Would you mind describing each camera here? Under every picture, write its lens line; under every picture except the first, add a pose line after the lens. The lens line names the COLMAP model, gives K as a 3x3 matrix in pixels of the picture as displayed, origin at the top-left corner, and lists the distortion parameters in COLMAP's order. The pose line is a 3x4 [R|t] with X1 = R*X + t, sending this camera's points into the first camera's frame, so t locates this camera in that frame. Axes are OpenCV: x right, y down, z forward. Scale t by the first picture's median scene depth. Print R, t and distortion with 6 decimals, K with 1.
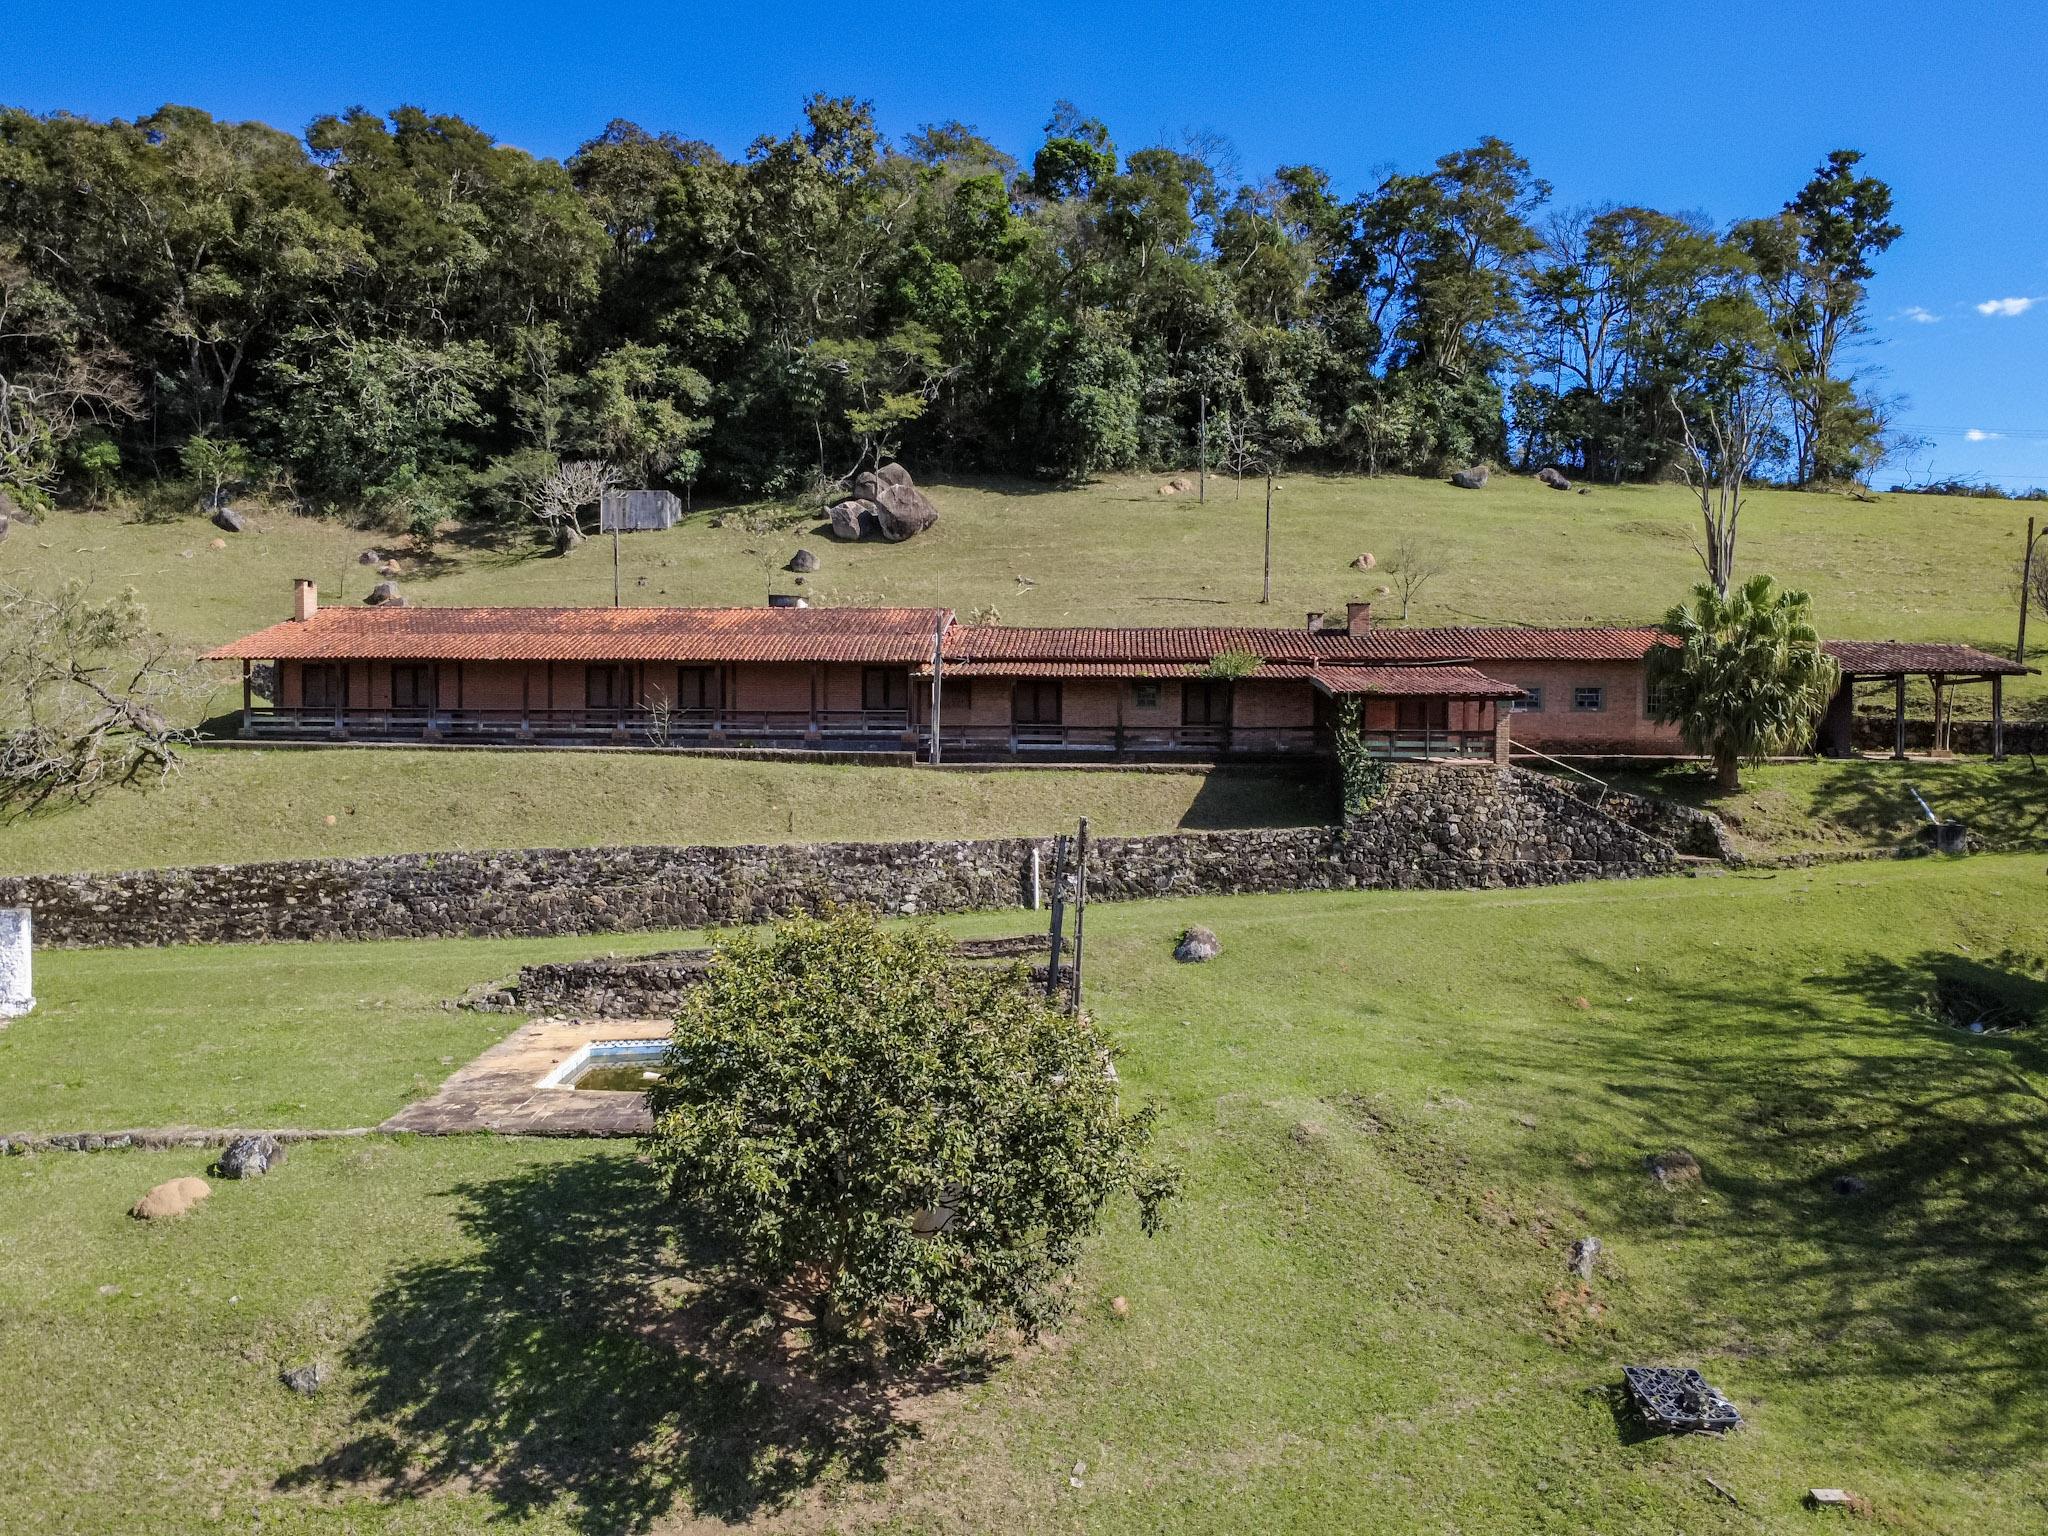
lens RADIAL K [[1478.5, 0, 1024.0], [0, 1478.5, 768.0], [0, 0, 1]] dist [0.000300, 0.006067]
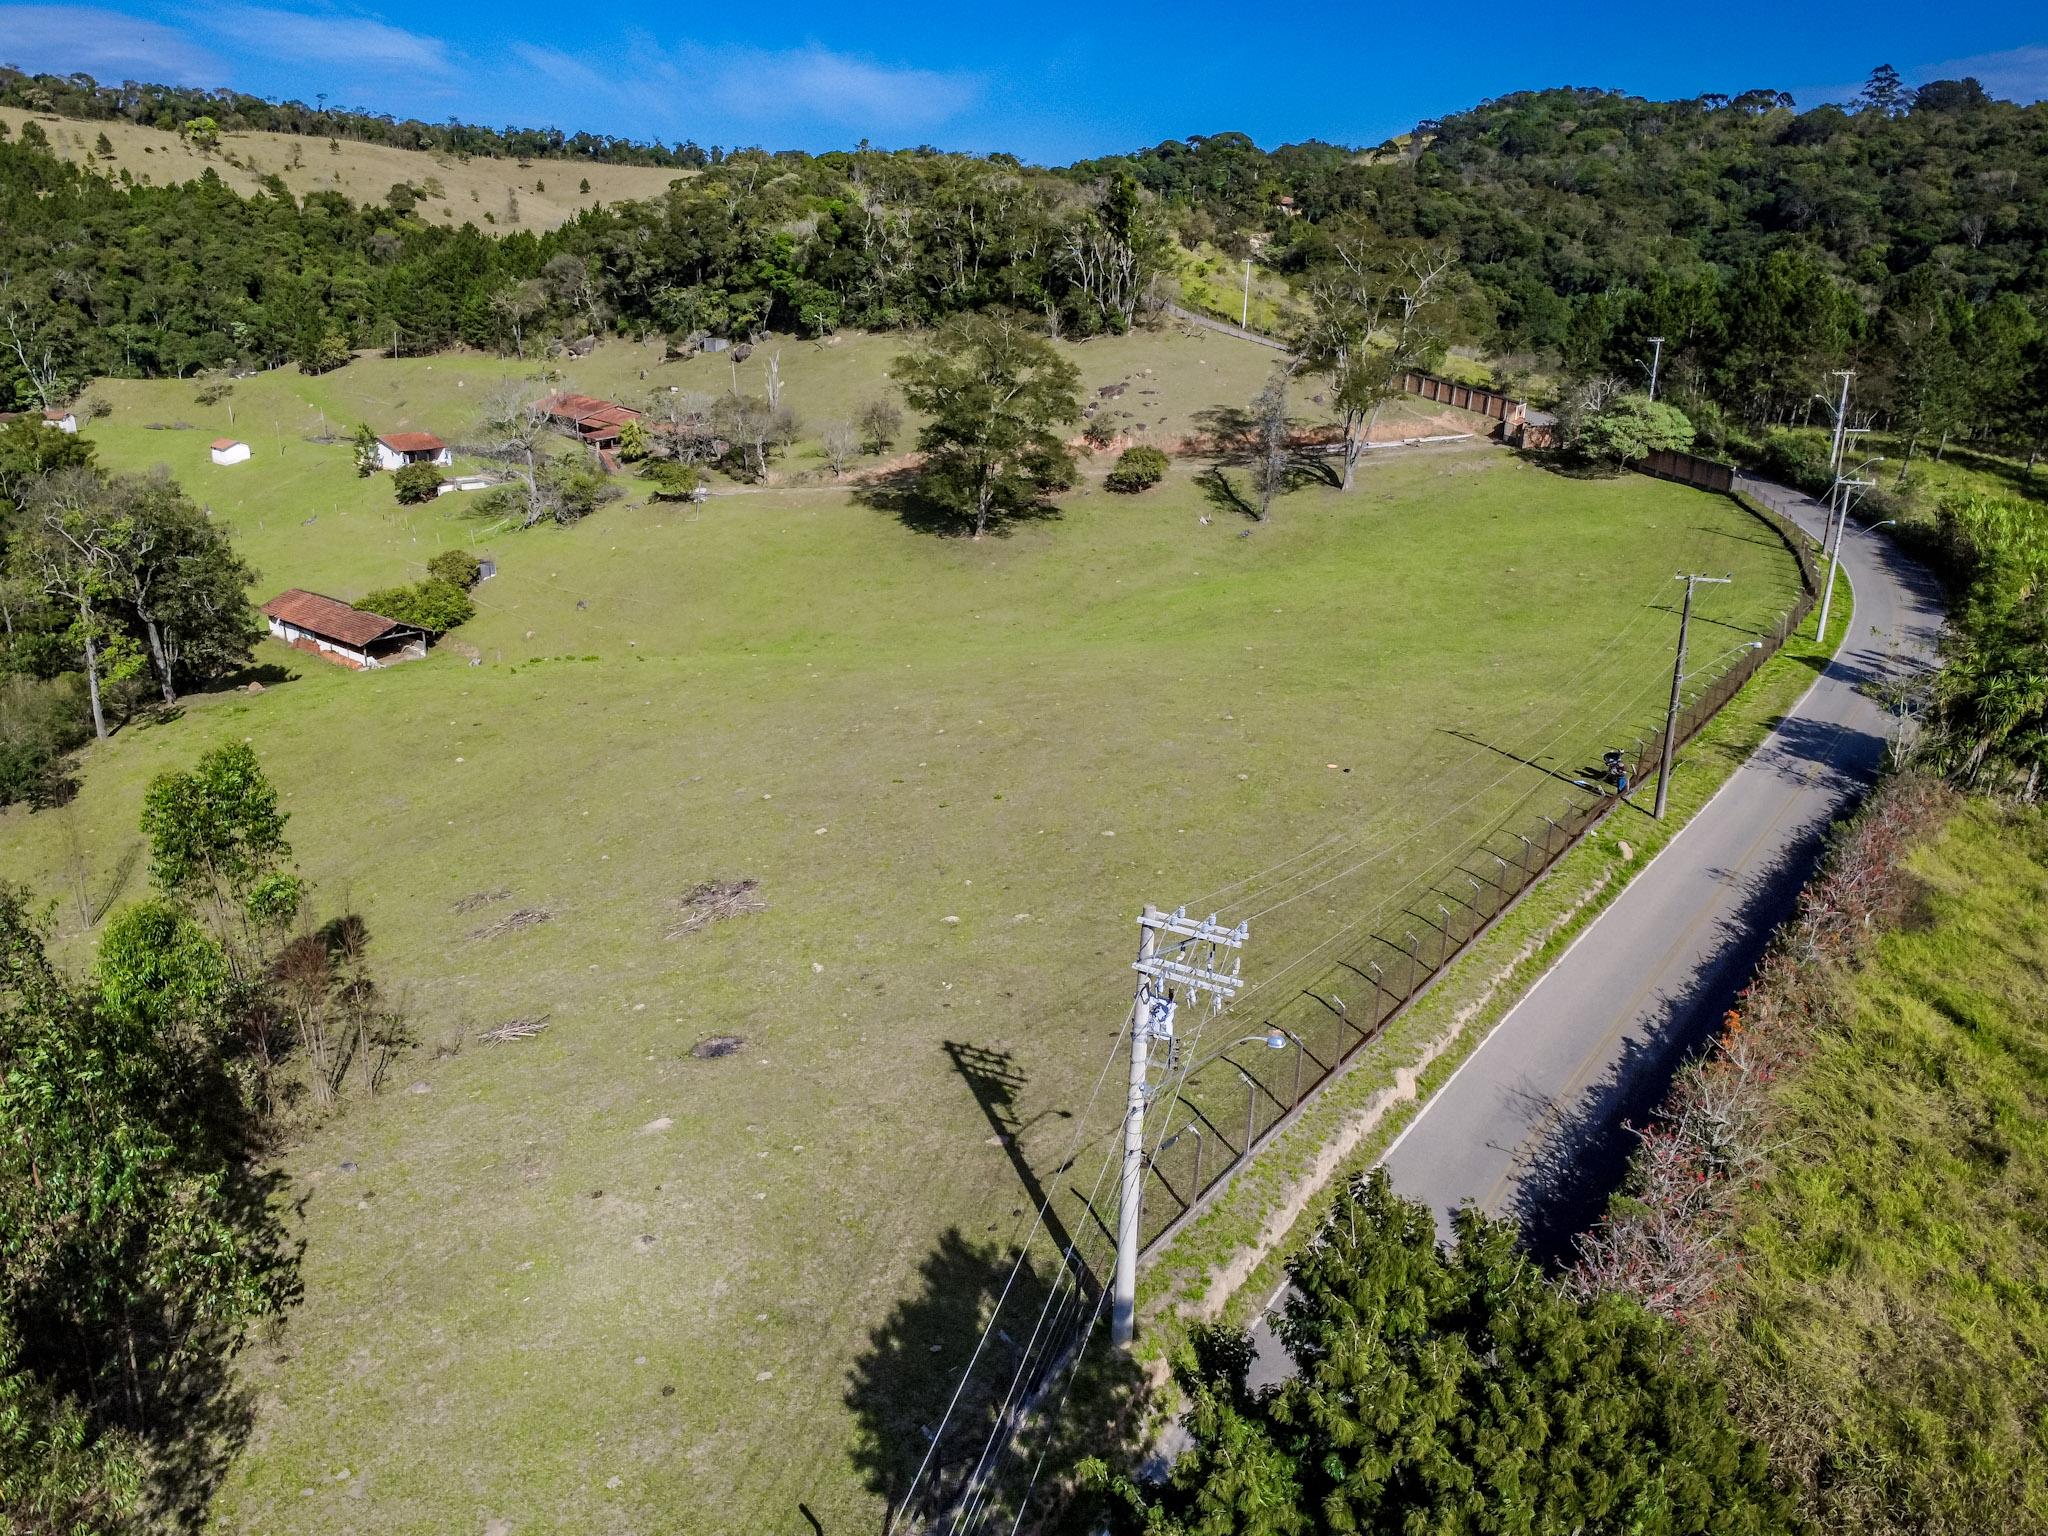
lens RADIAL K [[1478.5, 0, 1024.0], [0, 1478.5, 768.0], [0, 0, 1]] dist [0.000300, 0.006067]
pose [[0.664220, 0.252365, -0.703650, 5.473223], [-0.043061, 0.952645, 0.301020, -0.591079], [0.746296, -0.169644, 0.643633, -1.516831]]
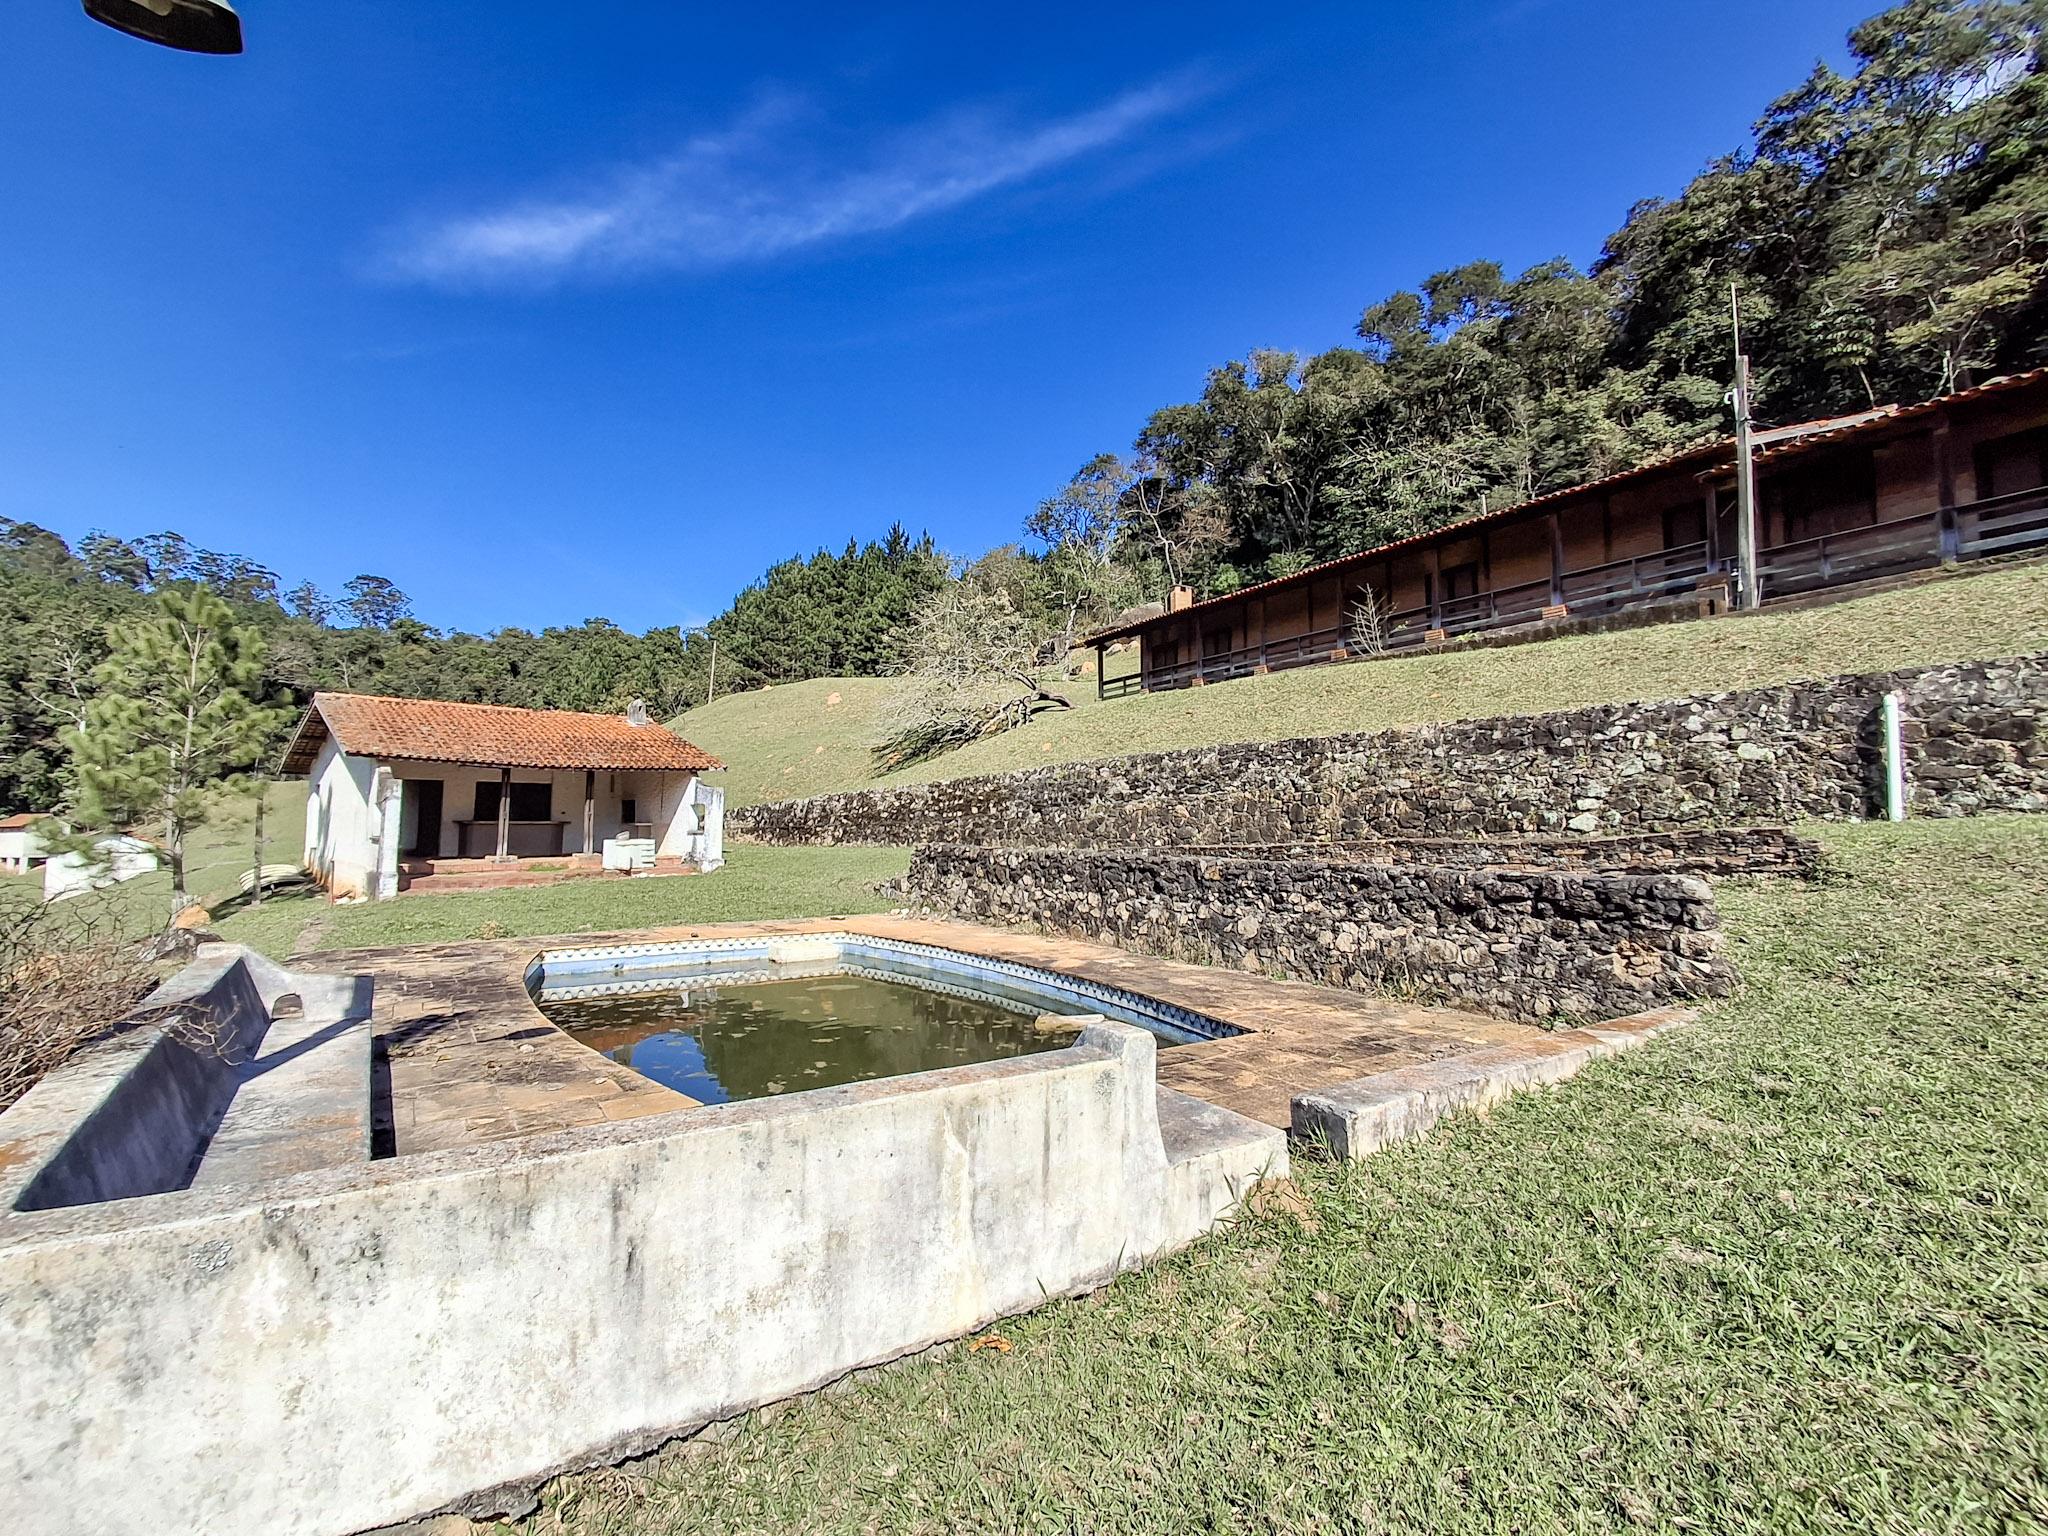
lens RADIAL K [[932.5, 0, 1037.6], [0, 932.5, 755.0], [0, 0, 1]] dist [0.023740, -0.000139]
pose [[0.542849, -0.064346, -0.837362, 0.107097], [-0.023674, 0.995492, -0.091844, 0.106549], [0.839497, 0.069681, 0.538878, 0.635701]]
